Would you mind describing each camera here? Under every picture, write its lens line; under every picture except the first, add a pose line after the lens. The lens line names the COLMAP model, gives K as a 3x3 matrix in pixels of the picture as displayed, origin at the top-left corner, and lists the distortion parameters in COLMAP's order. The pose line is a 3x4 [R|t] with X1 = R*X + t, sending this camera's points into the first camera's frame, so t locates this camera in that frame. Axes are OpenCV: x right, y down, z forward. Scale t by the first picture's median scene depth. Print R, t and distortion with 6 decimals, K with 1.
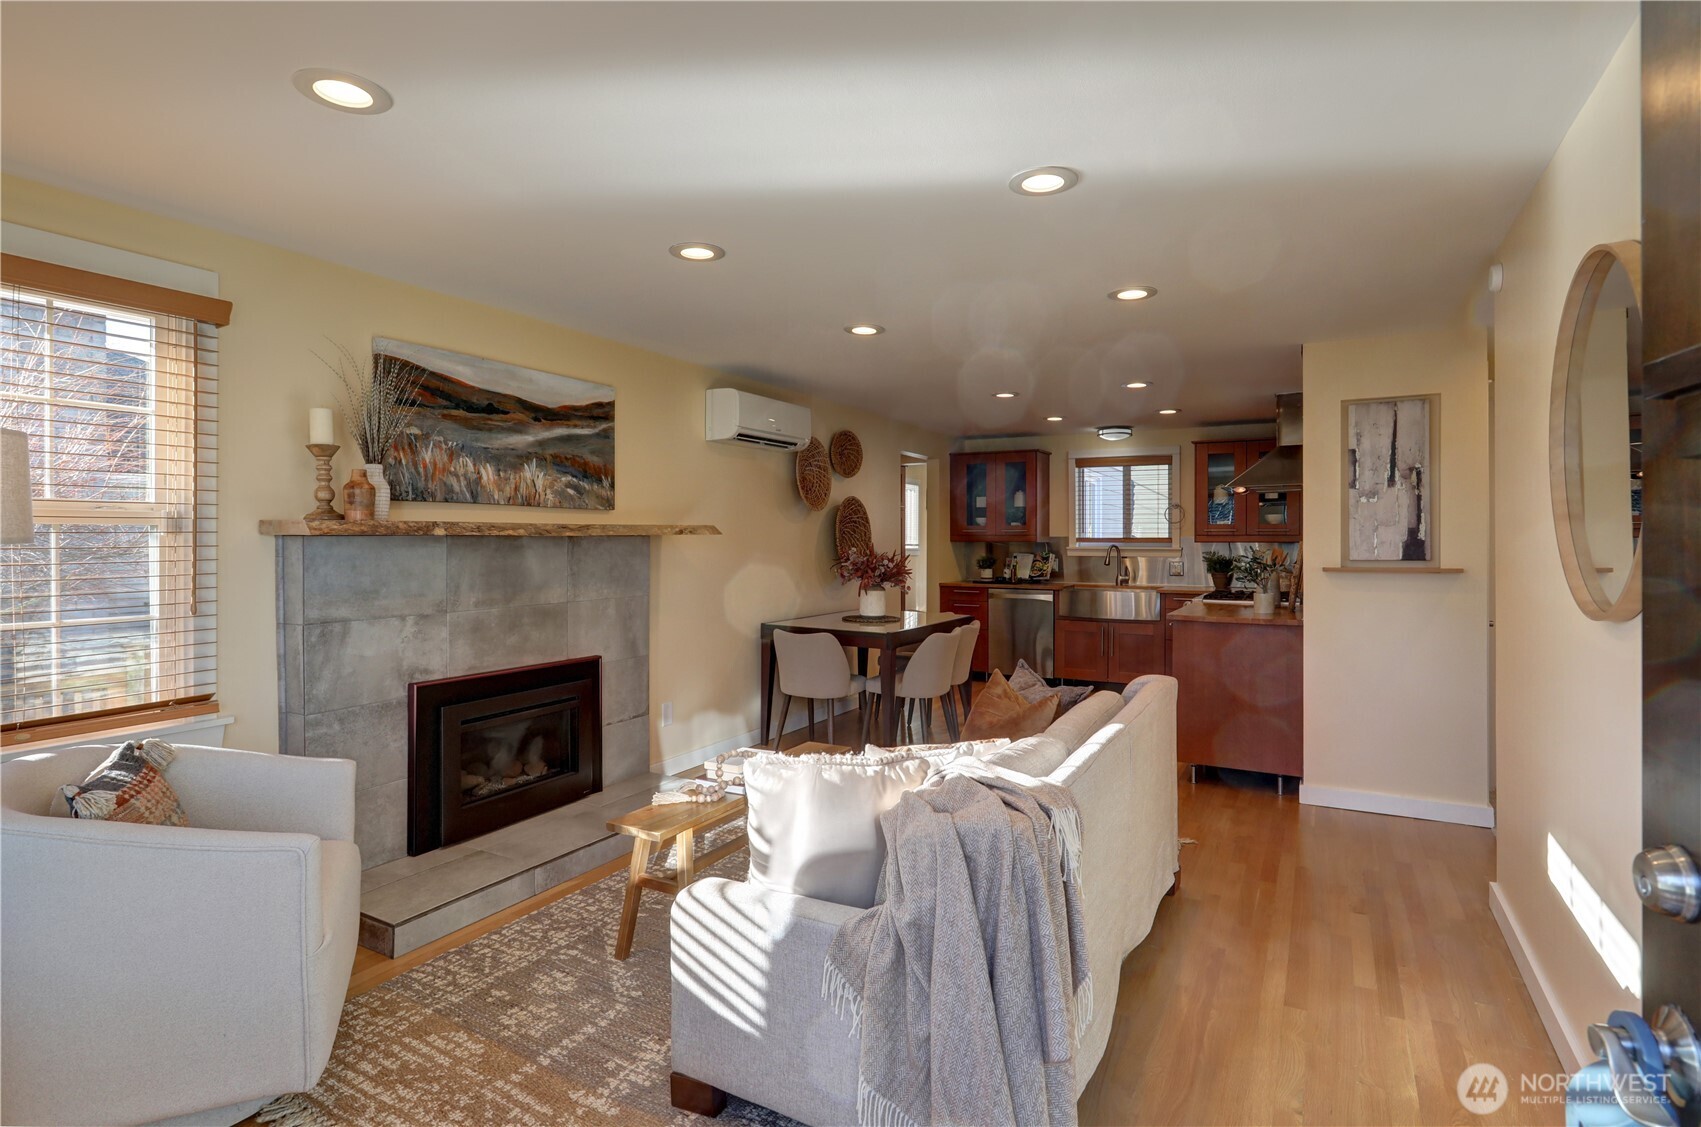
lens RADIAL K [[823.0, 0, 850.5], [0, 823.0, 563.5], [0, 0, 1]] dist [0.001598, 0.000207]
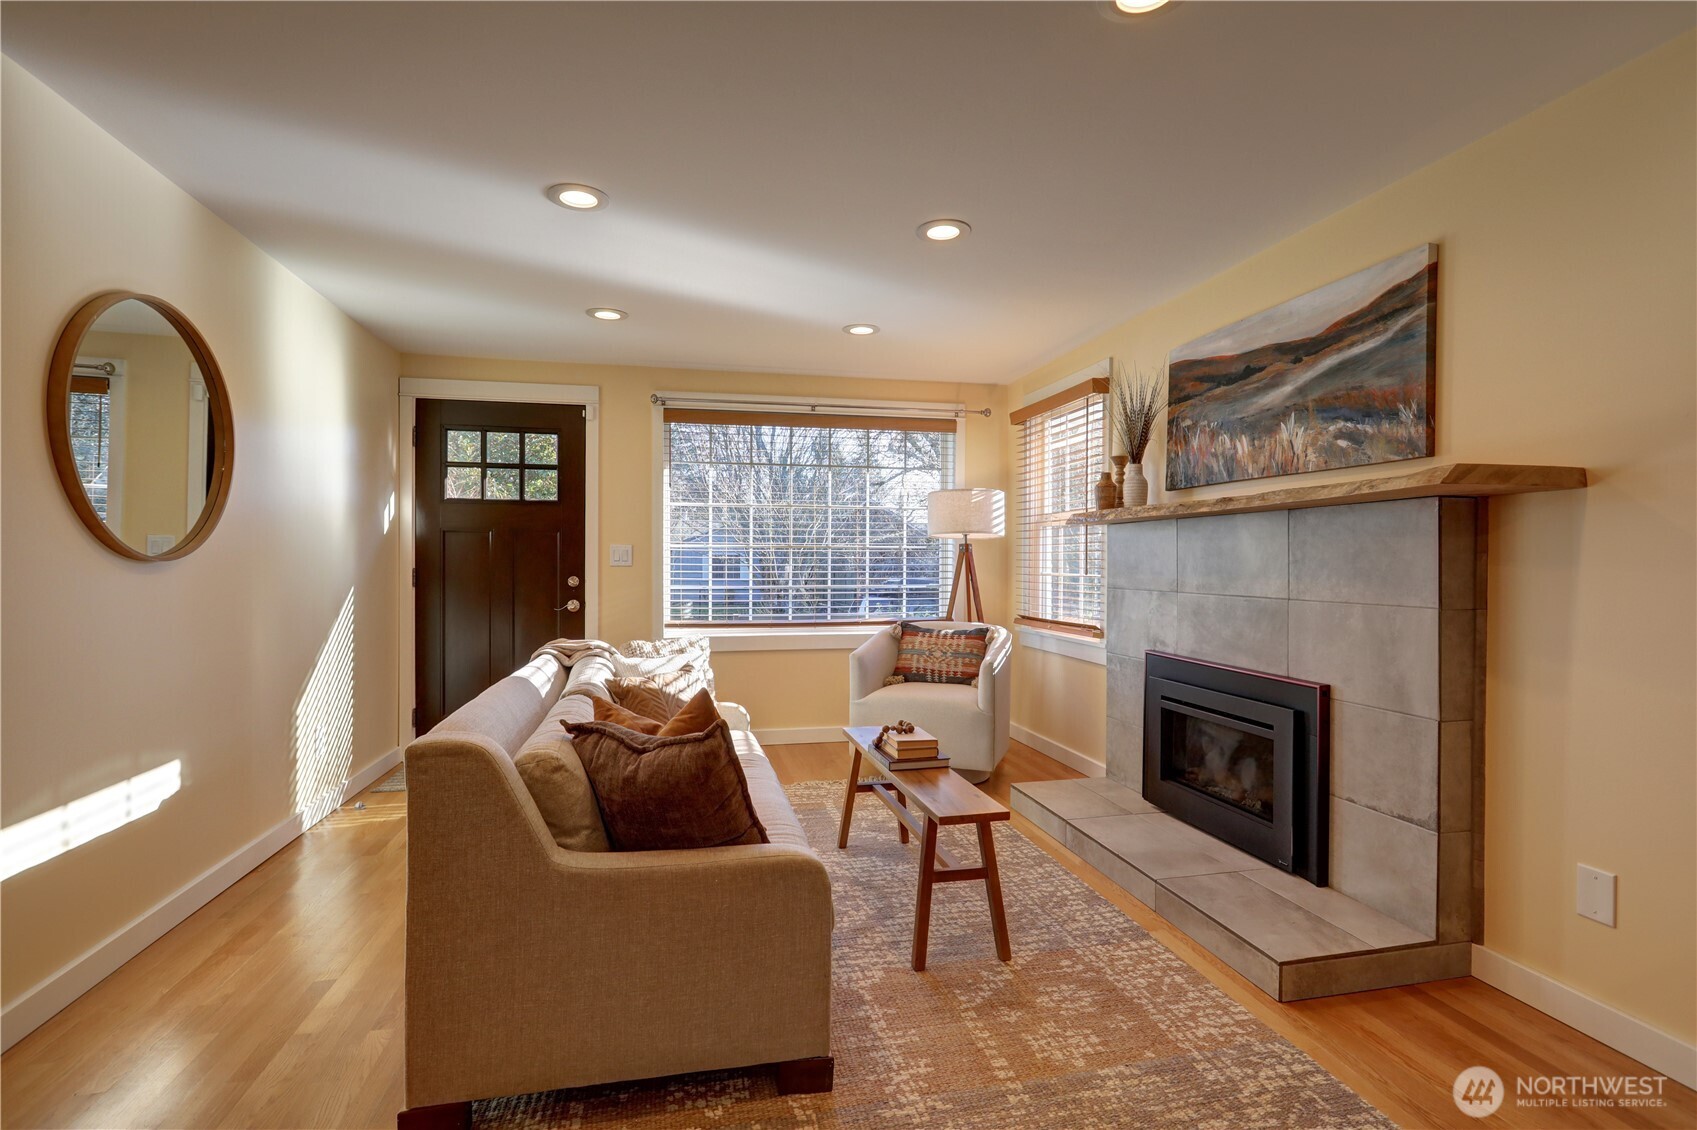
lens RADIAL K [[821.0, 0, 848.5], [0, 821.0, 565.0], [0, 0, 1]] dist [0.001598, 0.000207]
pose [[-0.745477, 0.007496, -0.666490, 0.432085], [-0.016058, 0.999445, 0.029202, 0.000963], [0.666338, 0.032472, -0.744942, 1.251378]]
